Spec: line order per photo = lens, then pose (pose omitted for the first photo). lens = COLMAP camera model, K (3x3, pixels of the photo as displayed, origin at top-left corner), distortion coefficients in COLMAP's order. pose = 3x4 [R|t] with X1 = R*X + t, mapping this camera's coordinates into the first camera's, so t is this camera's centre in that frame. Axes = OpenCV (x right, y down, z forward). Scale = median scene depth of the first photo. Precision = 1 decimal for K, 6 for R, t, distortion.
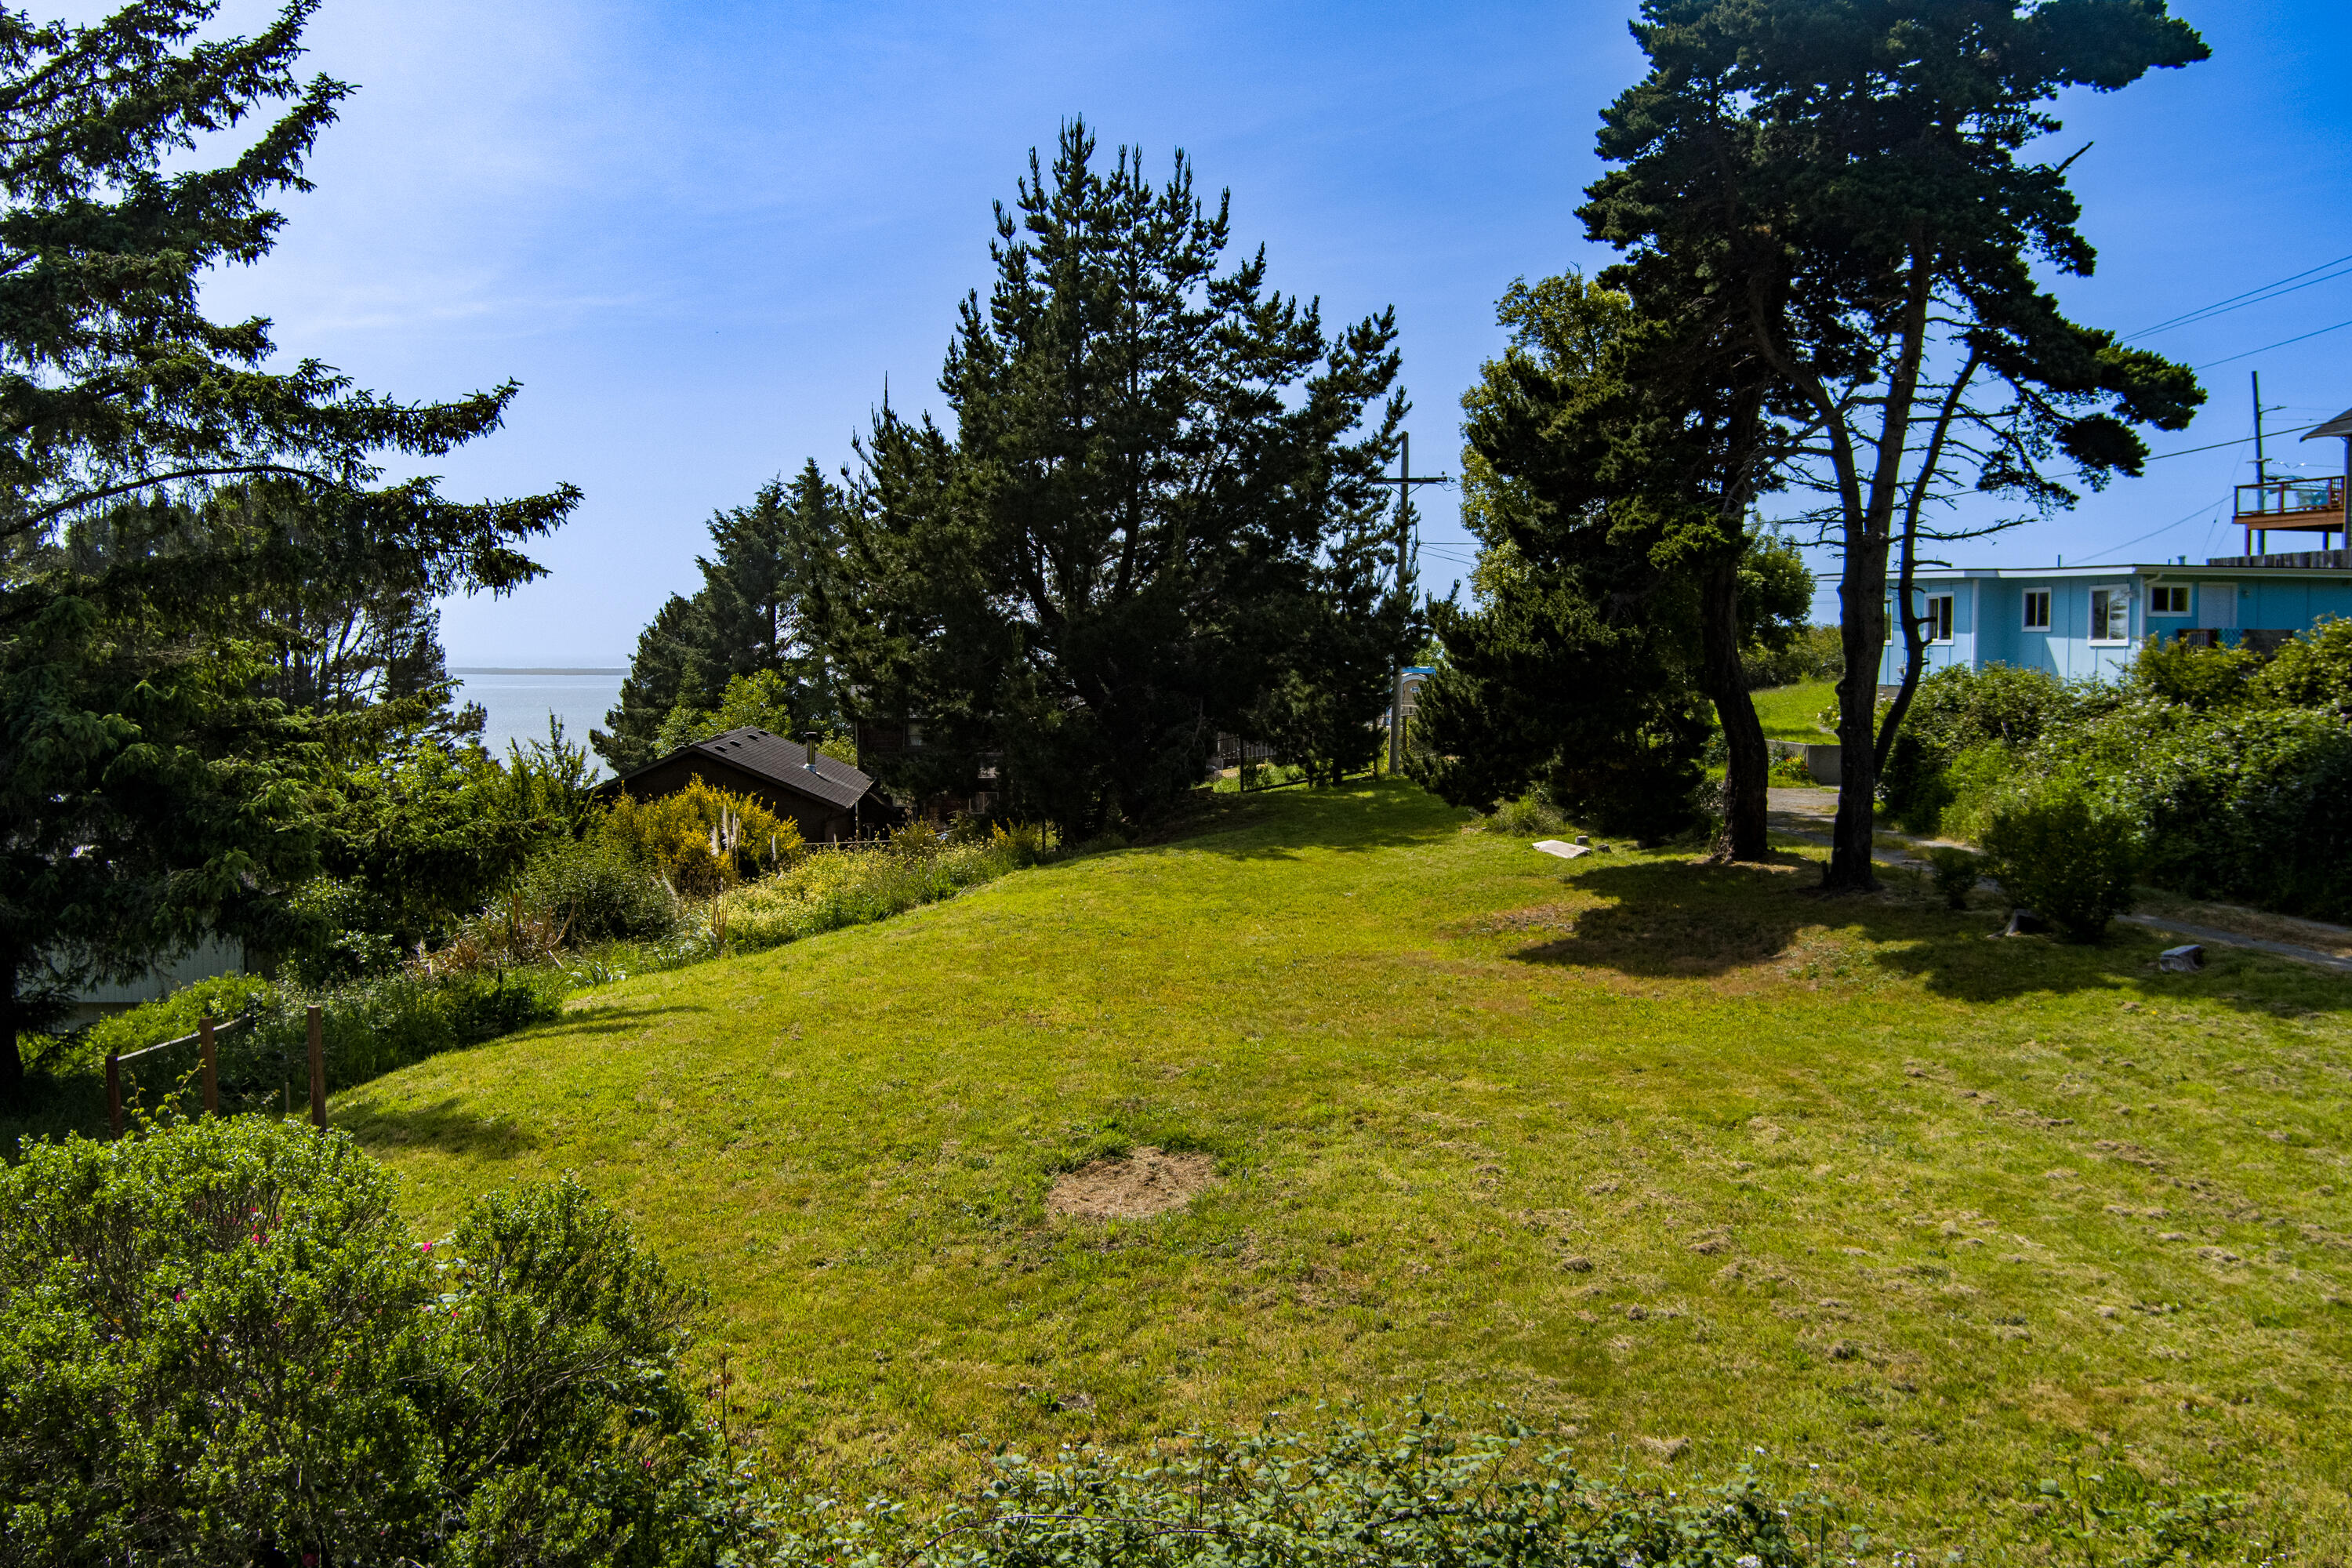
lens RADIAL K [[1945.4, 0, 1162.3], [0, 1945.4, 788.3], [0, 0, 1]] dist [-0.084721, 0.037910]
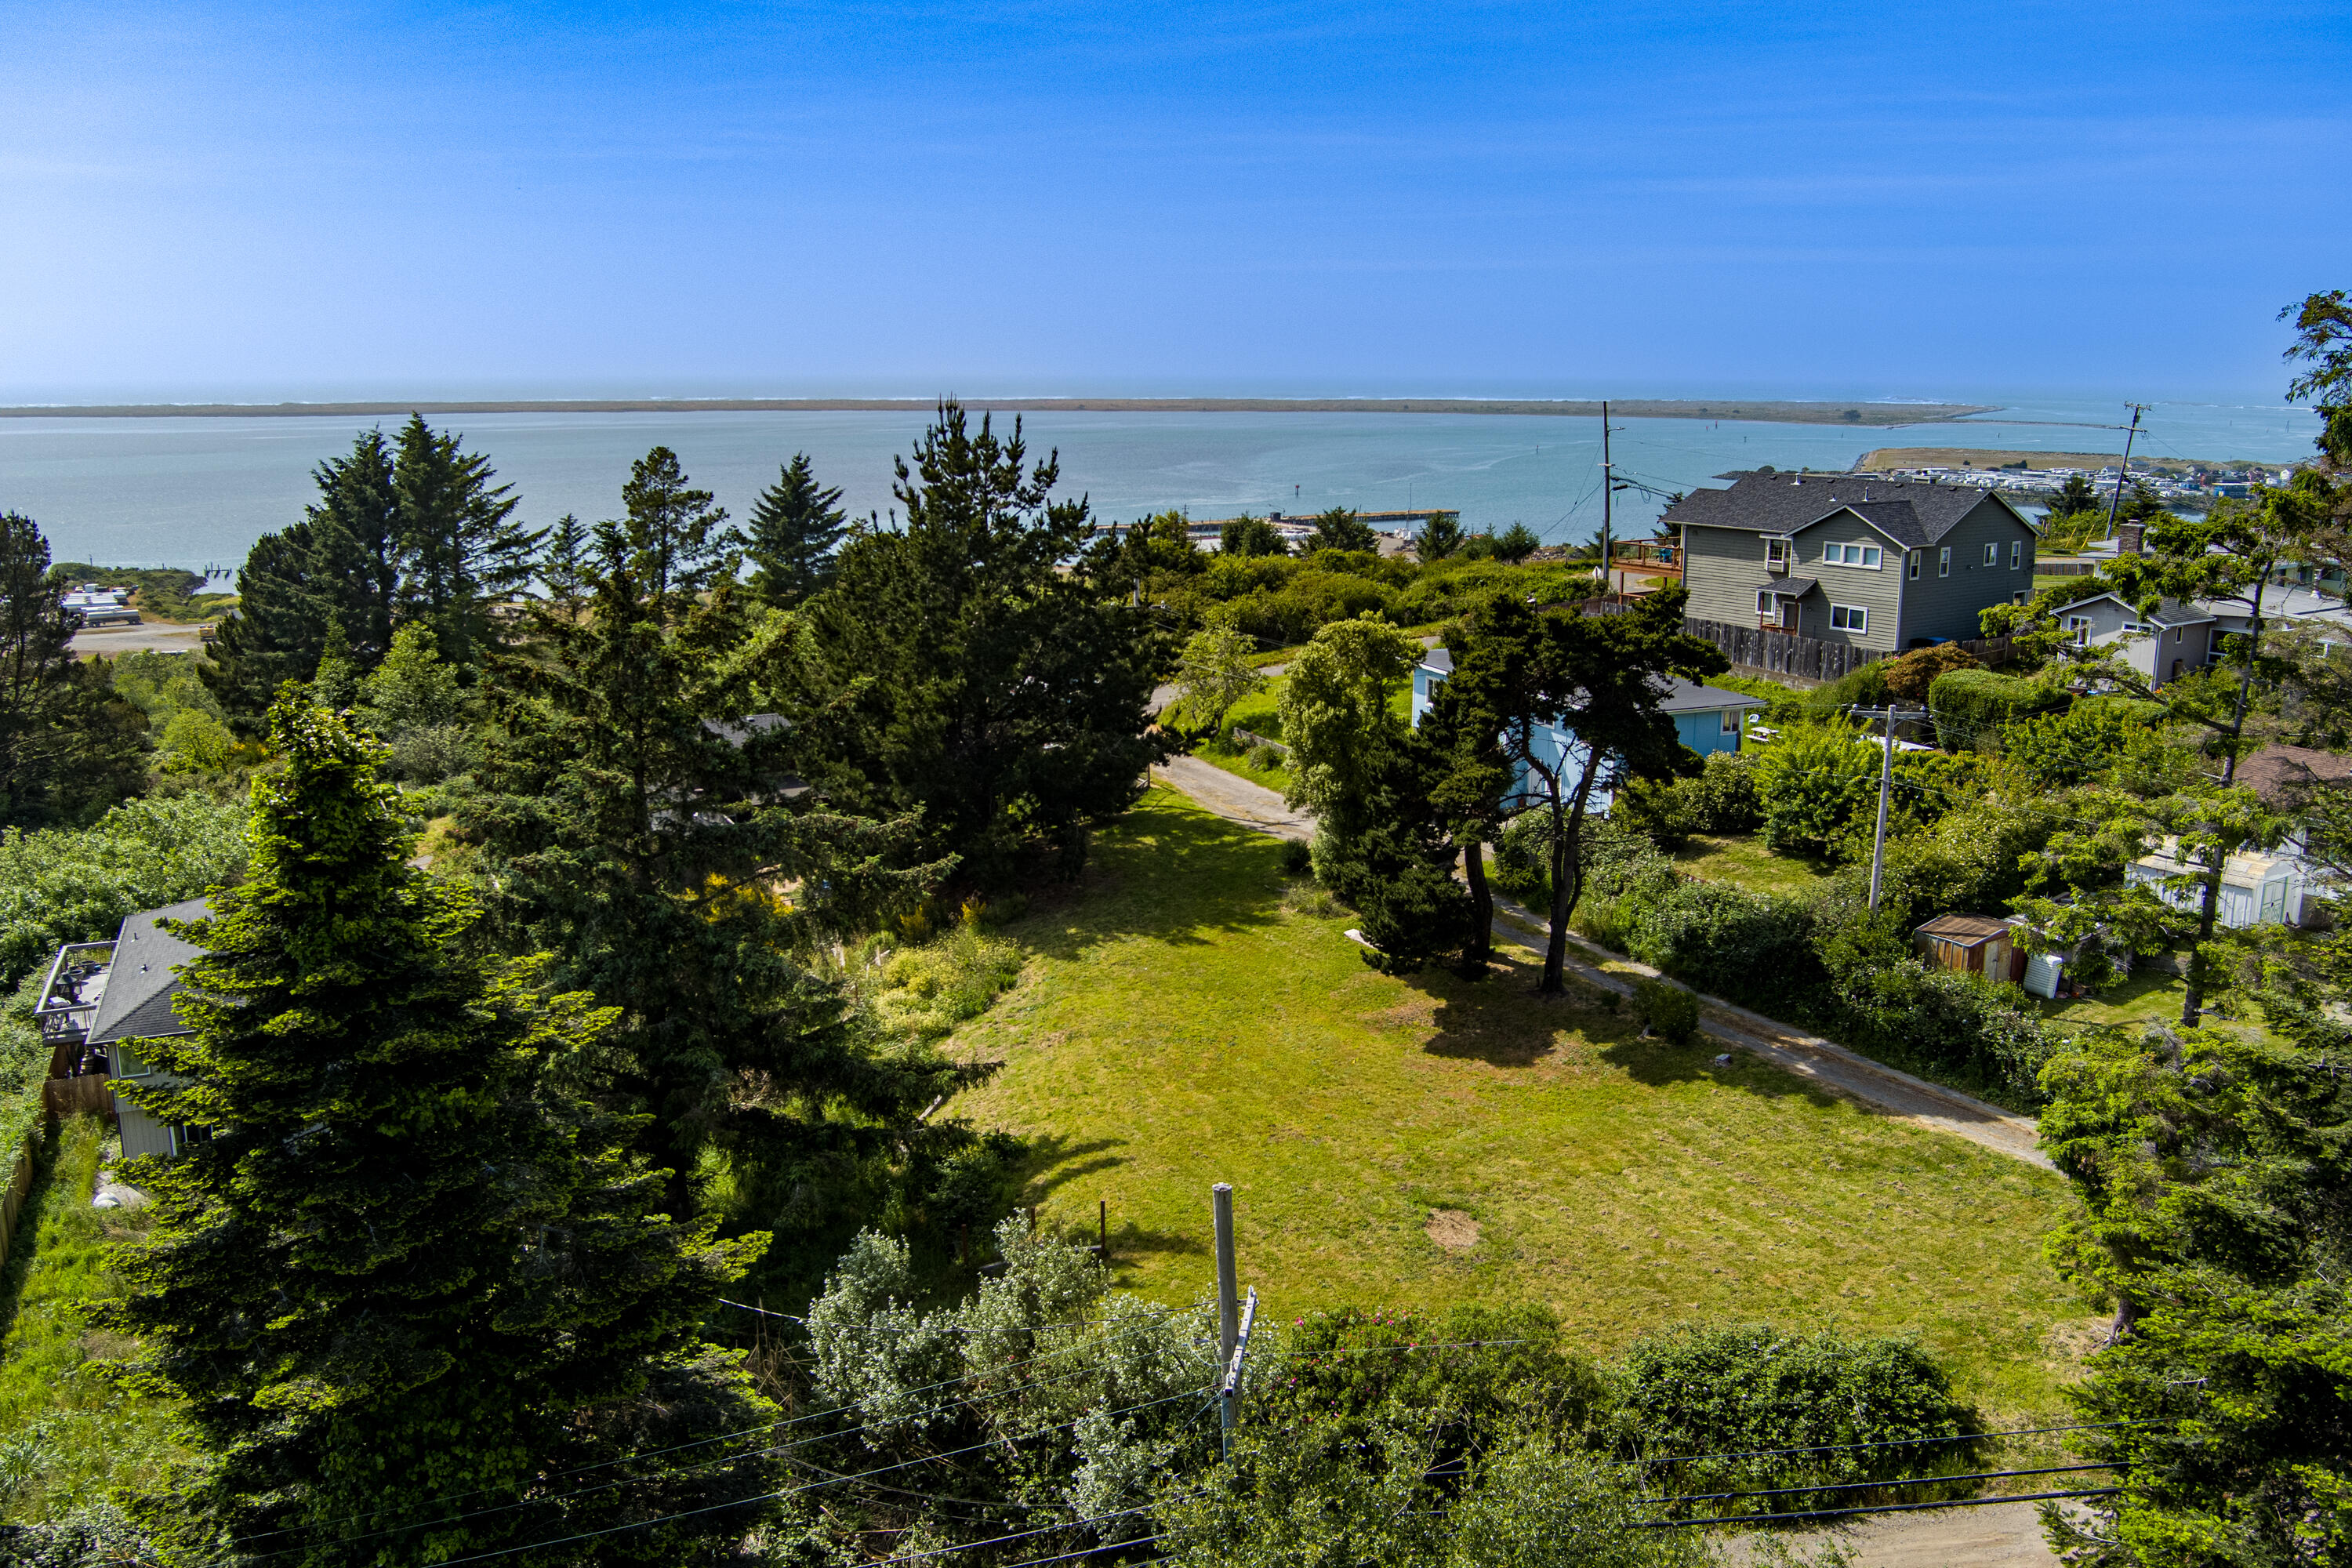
lens RADIAL K [[1945.4, 0, 1185.7], [0, 1945.4, 780.3], [0, 0, 1]] dist [-0.084721, 0.037910]
pose [[0.937810, -0.069005, 0.340221, -0.393839], [0.024132, 0.990633, 0.134406, -0.255131], [-0.346309, -0.117837, 0.930690, -0.442344]]
